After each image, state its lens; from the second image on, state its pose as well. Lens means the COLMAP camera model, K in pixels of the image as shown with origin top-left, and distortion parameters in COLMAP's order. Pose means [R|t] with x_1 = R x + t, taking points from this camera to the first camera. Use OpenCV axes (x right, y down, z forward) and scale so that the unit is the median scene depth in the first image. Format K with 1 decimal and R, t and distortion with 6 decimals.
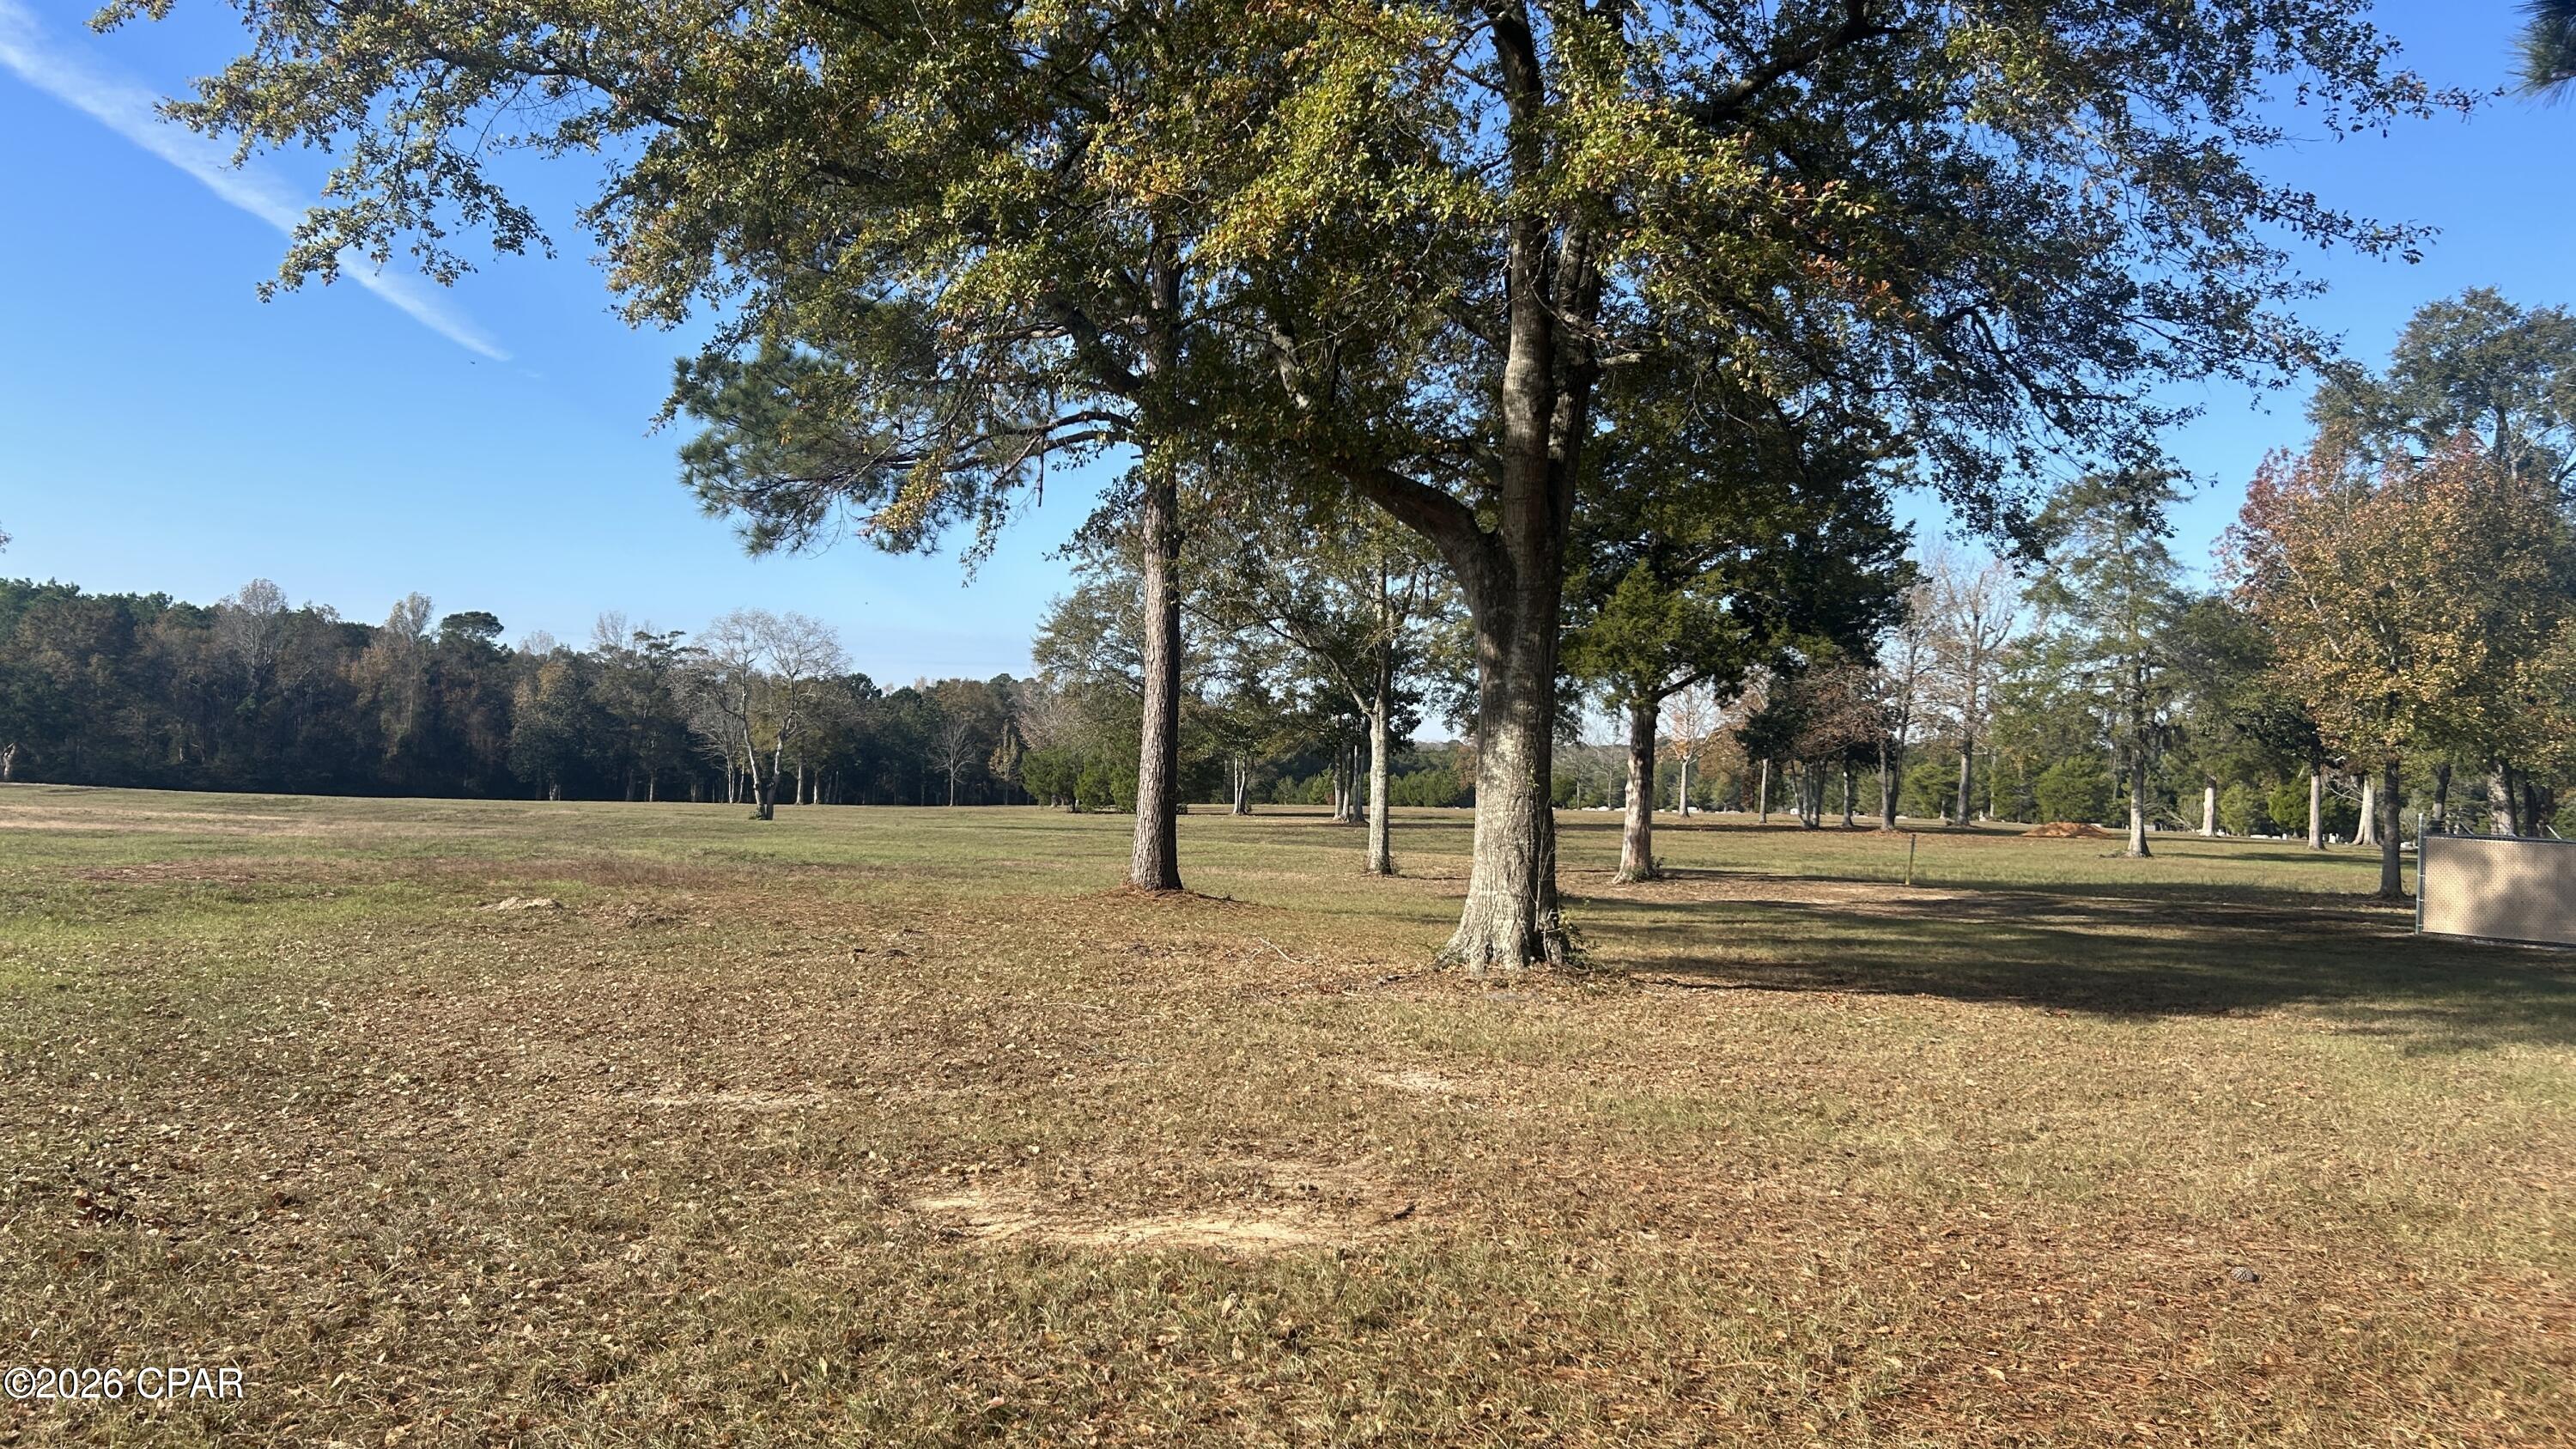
lens RADIAL K [[2015.5, 0, 1286.2], [0, 2015.5, 788.8], [0, 0, 1]] dist [0.088756, -0.189634]
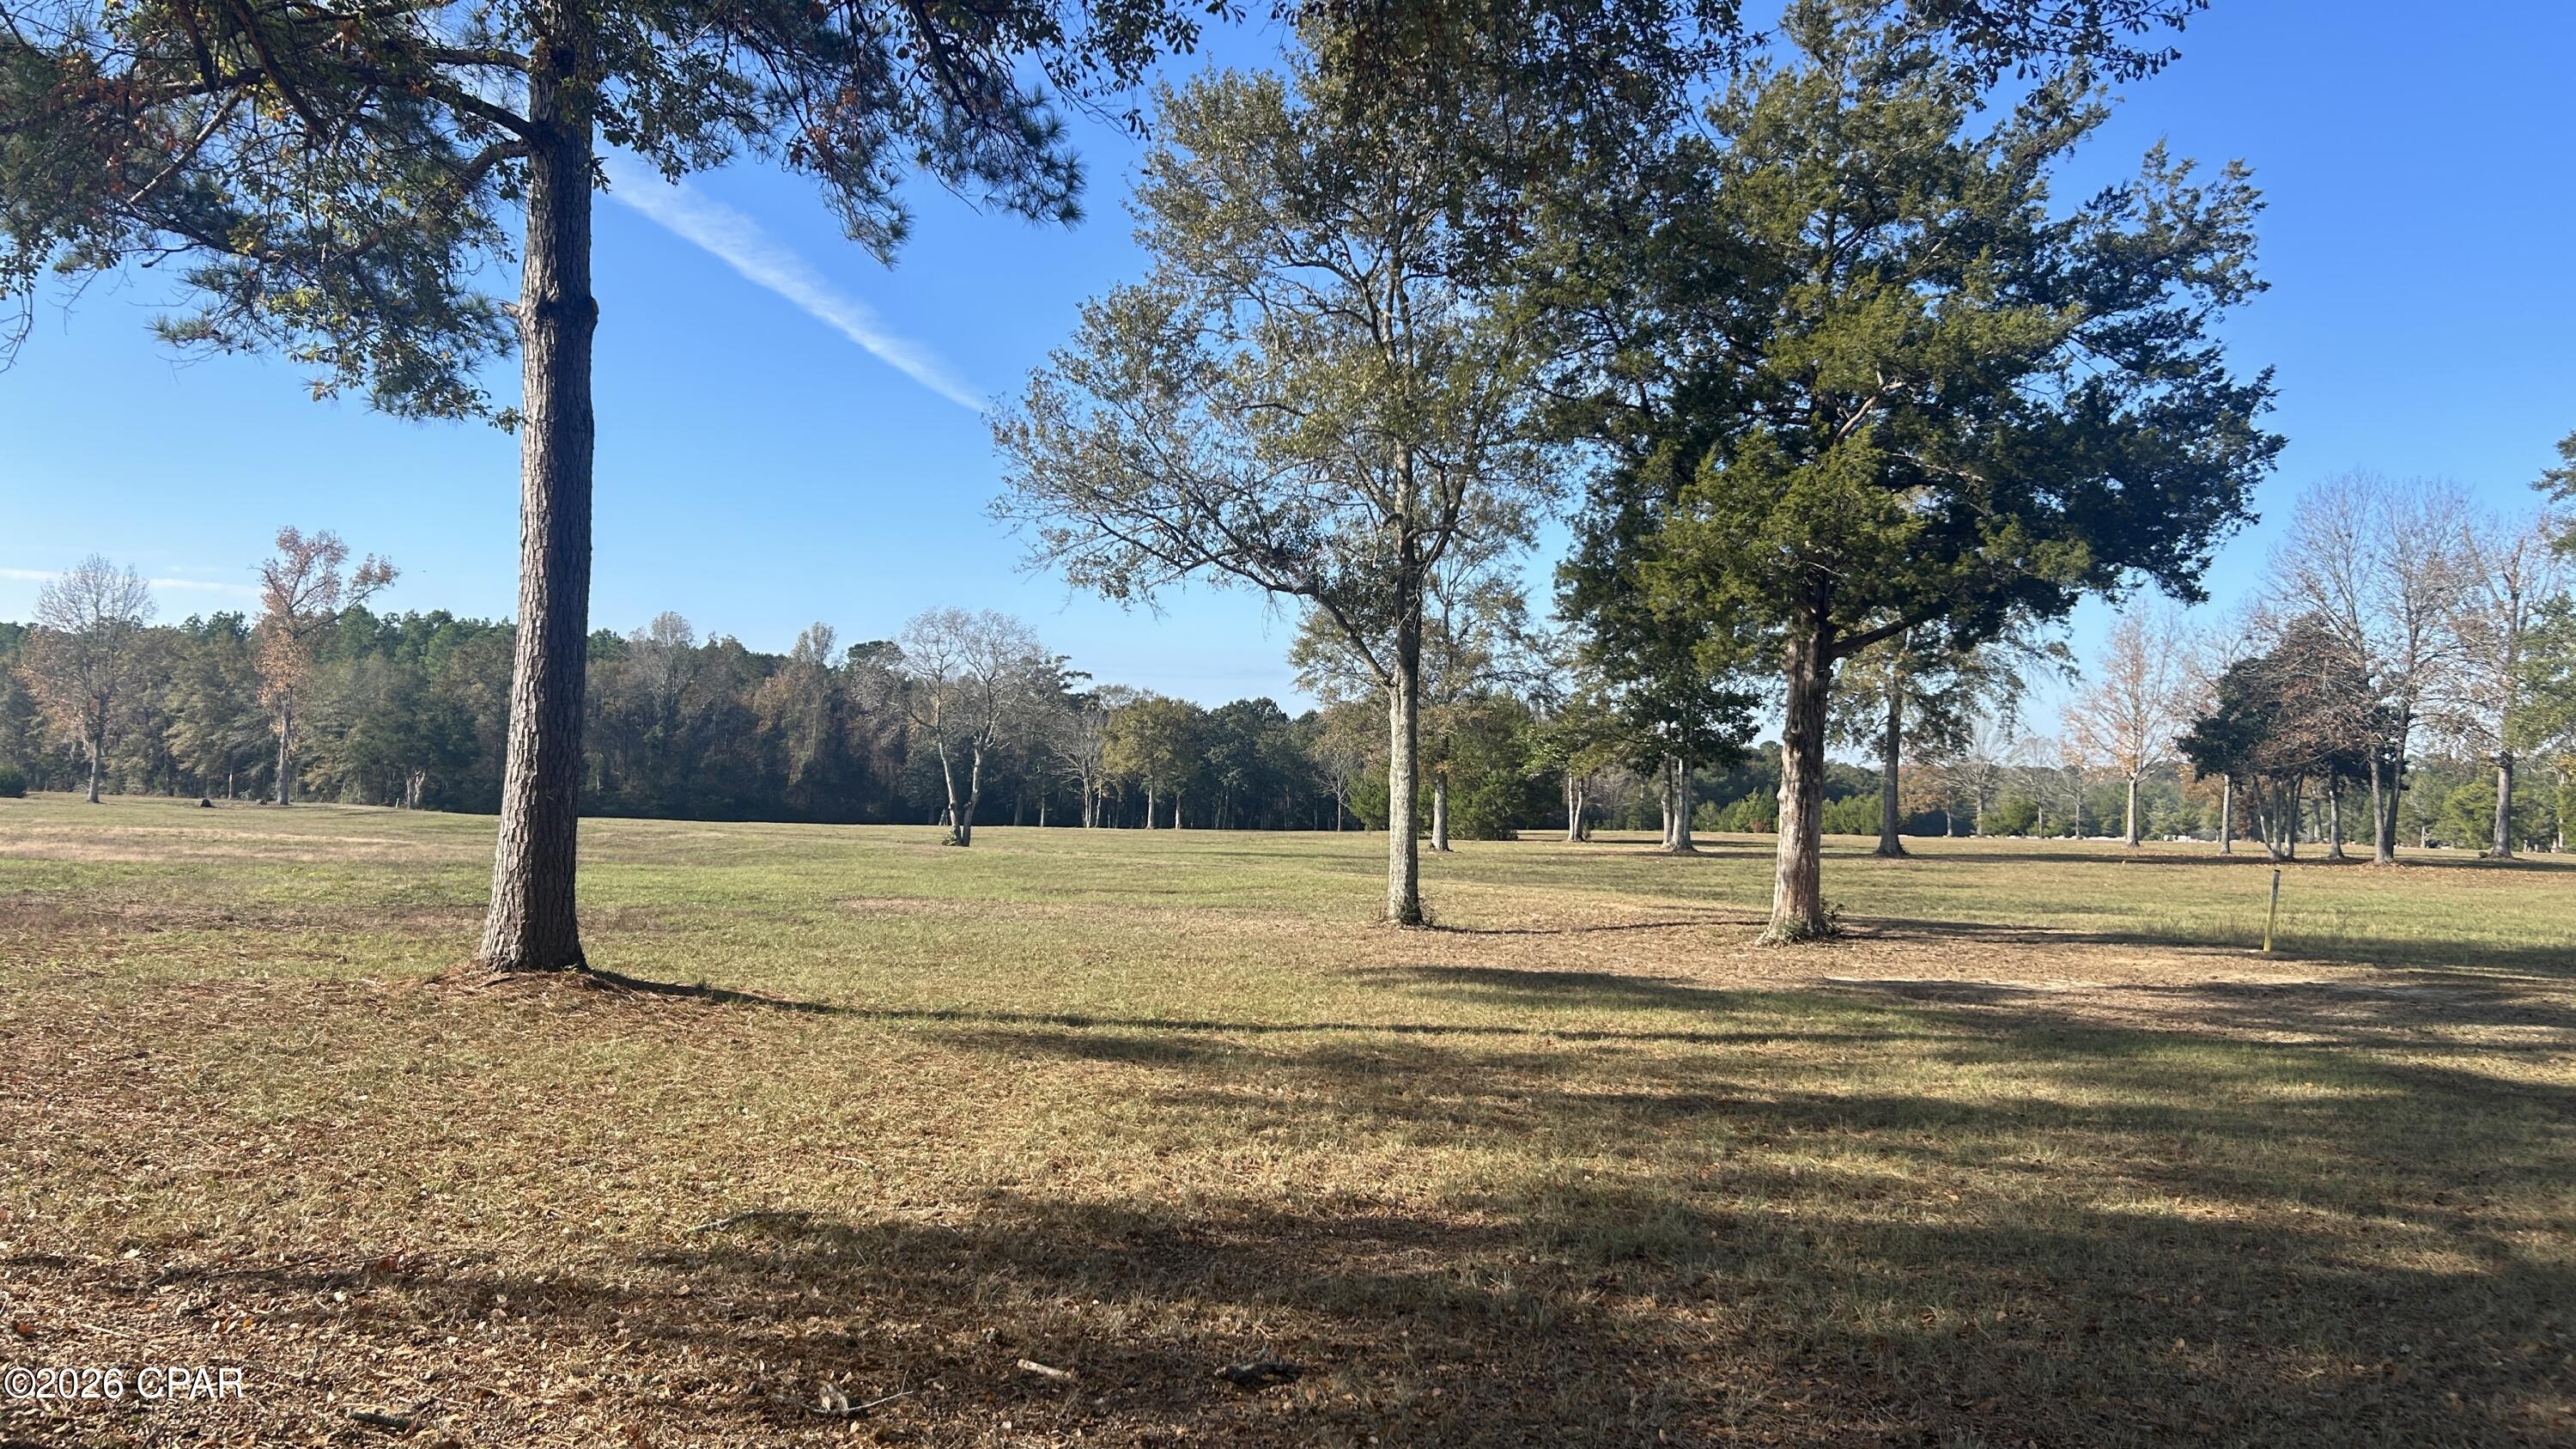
lens RADIAL K [[1989.5, 0, 1251.8], [0, 1989.5, 796.1], [0, 0, 1]] dist [0.032787, -0.088581]
pose [[0.966427, -0.002237, -0.256932, 0.064250], [-0.000500, 0.999944, -0.010587, 0.002484], [0.256942, 0.010360, 0.966371, 0.129211]]
